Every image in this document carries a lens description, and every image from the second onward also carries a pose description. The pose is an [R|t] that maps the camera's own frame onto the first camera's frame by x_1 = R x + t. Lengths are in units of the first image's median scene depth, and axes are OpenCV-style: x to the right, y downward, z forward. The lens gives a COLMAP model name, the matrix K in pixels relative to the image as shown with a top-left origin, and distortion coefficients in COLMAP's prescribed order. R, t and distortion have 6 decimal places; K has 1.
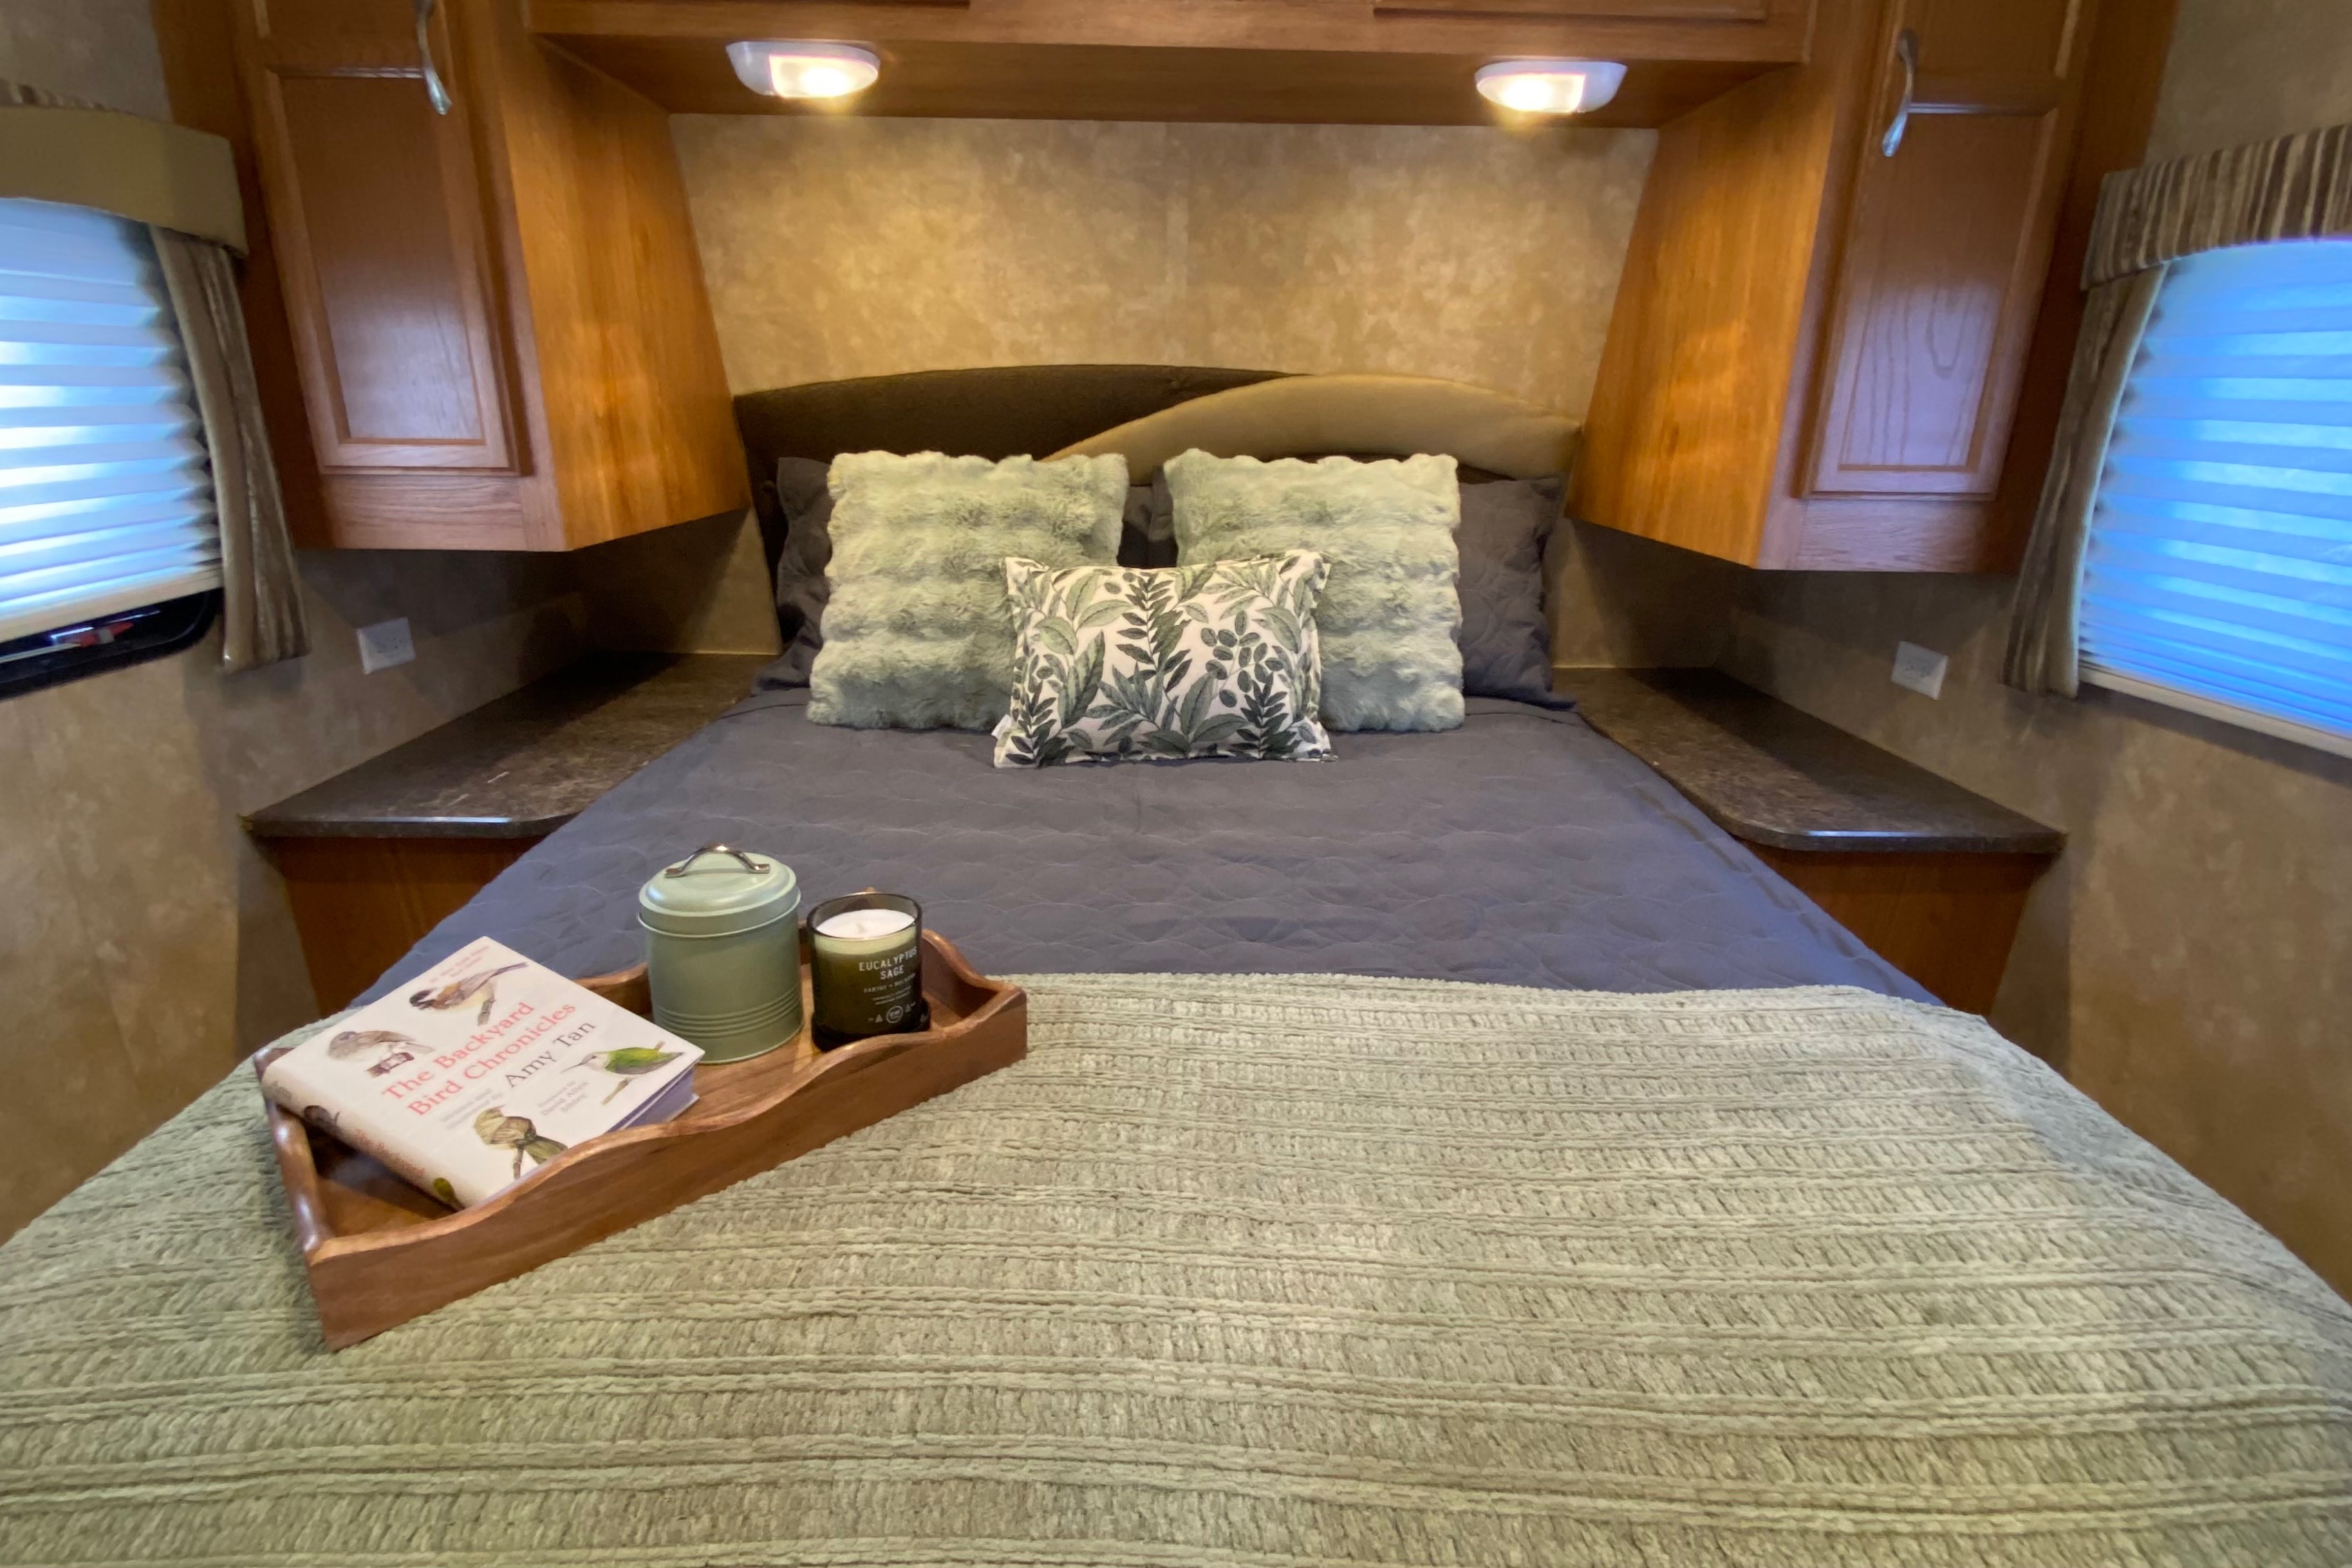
lens RADIAL K [[1164.0, 0, 1176.0], [0, 1164.0, 784.0], [0, 0, 1]] dist [0.001952, -0.013417]
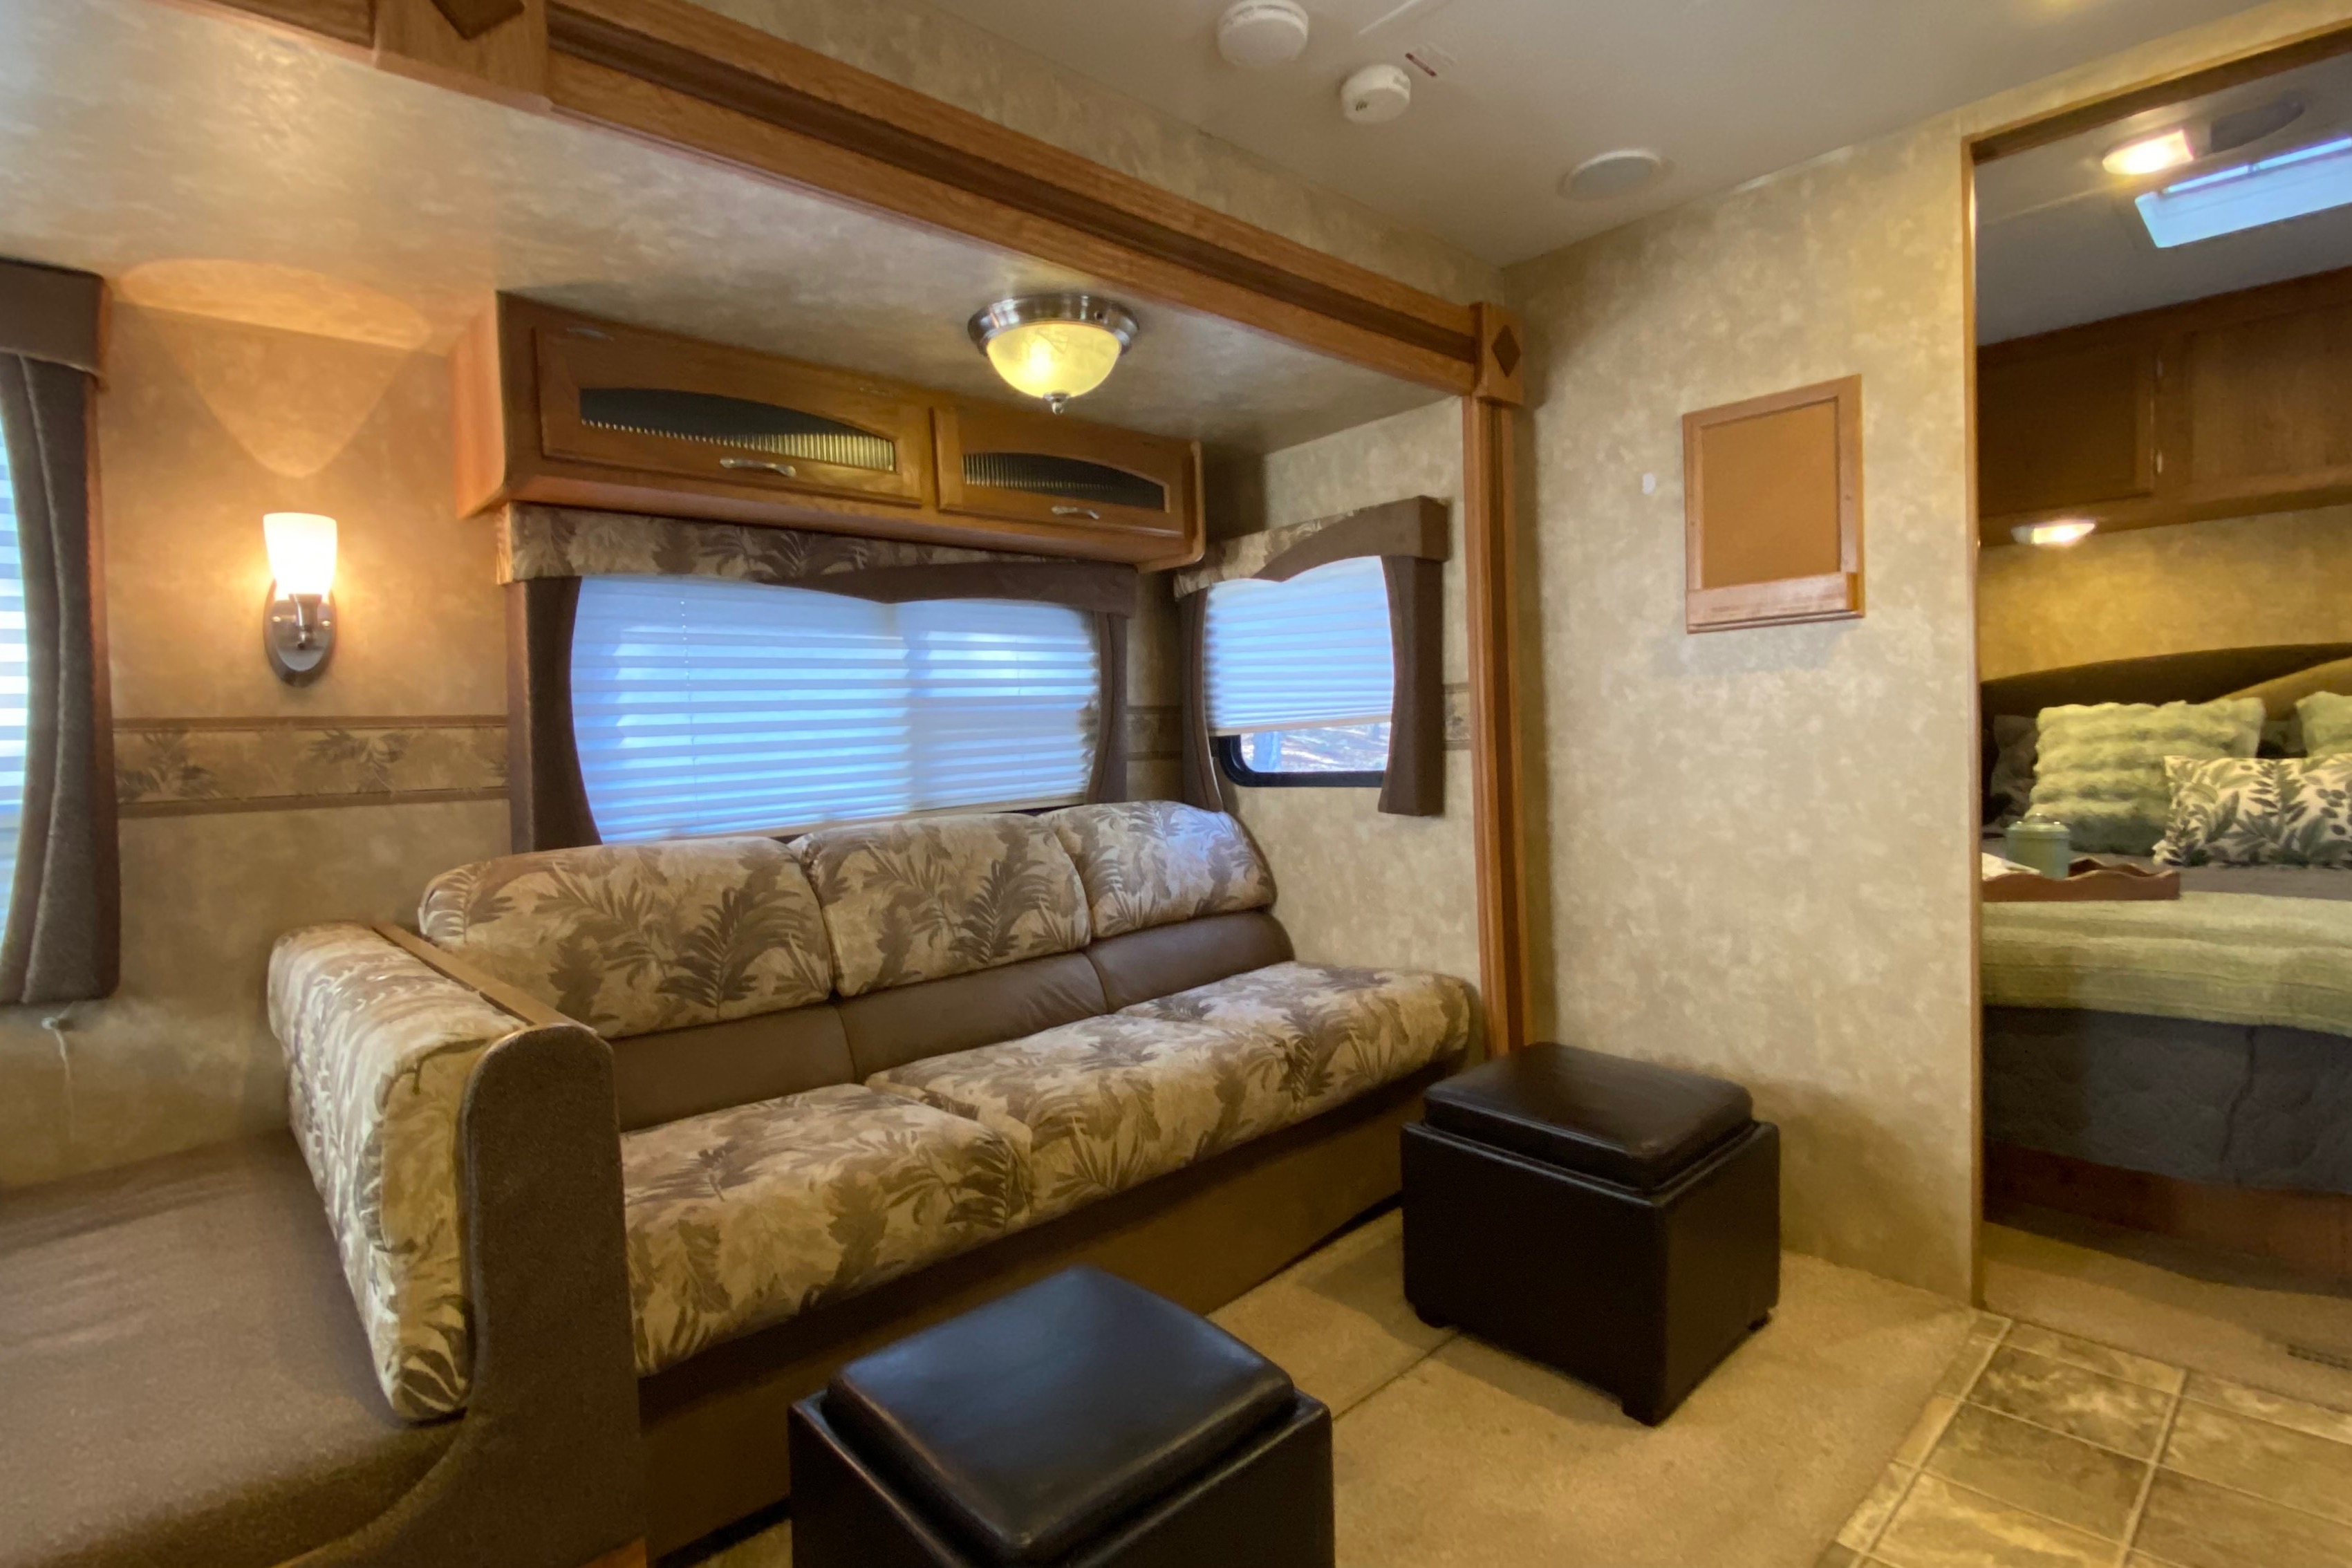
lens RADIAL K [[1059.7, 0, 1190.7], [0, 1059.7, 774.9], [0, 0, 1]] dist [0.001562, -0.010141]
pose [[0.641706, -0.008843, -0.766899, 0.131923], [-0.201485, 0.962867, -0.179696, 0.426364], [0.740011, 0.269831, 0.616096, -1.087220]]
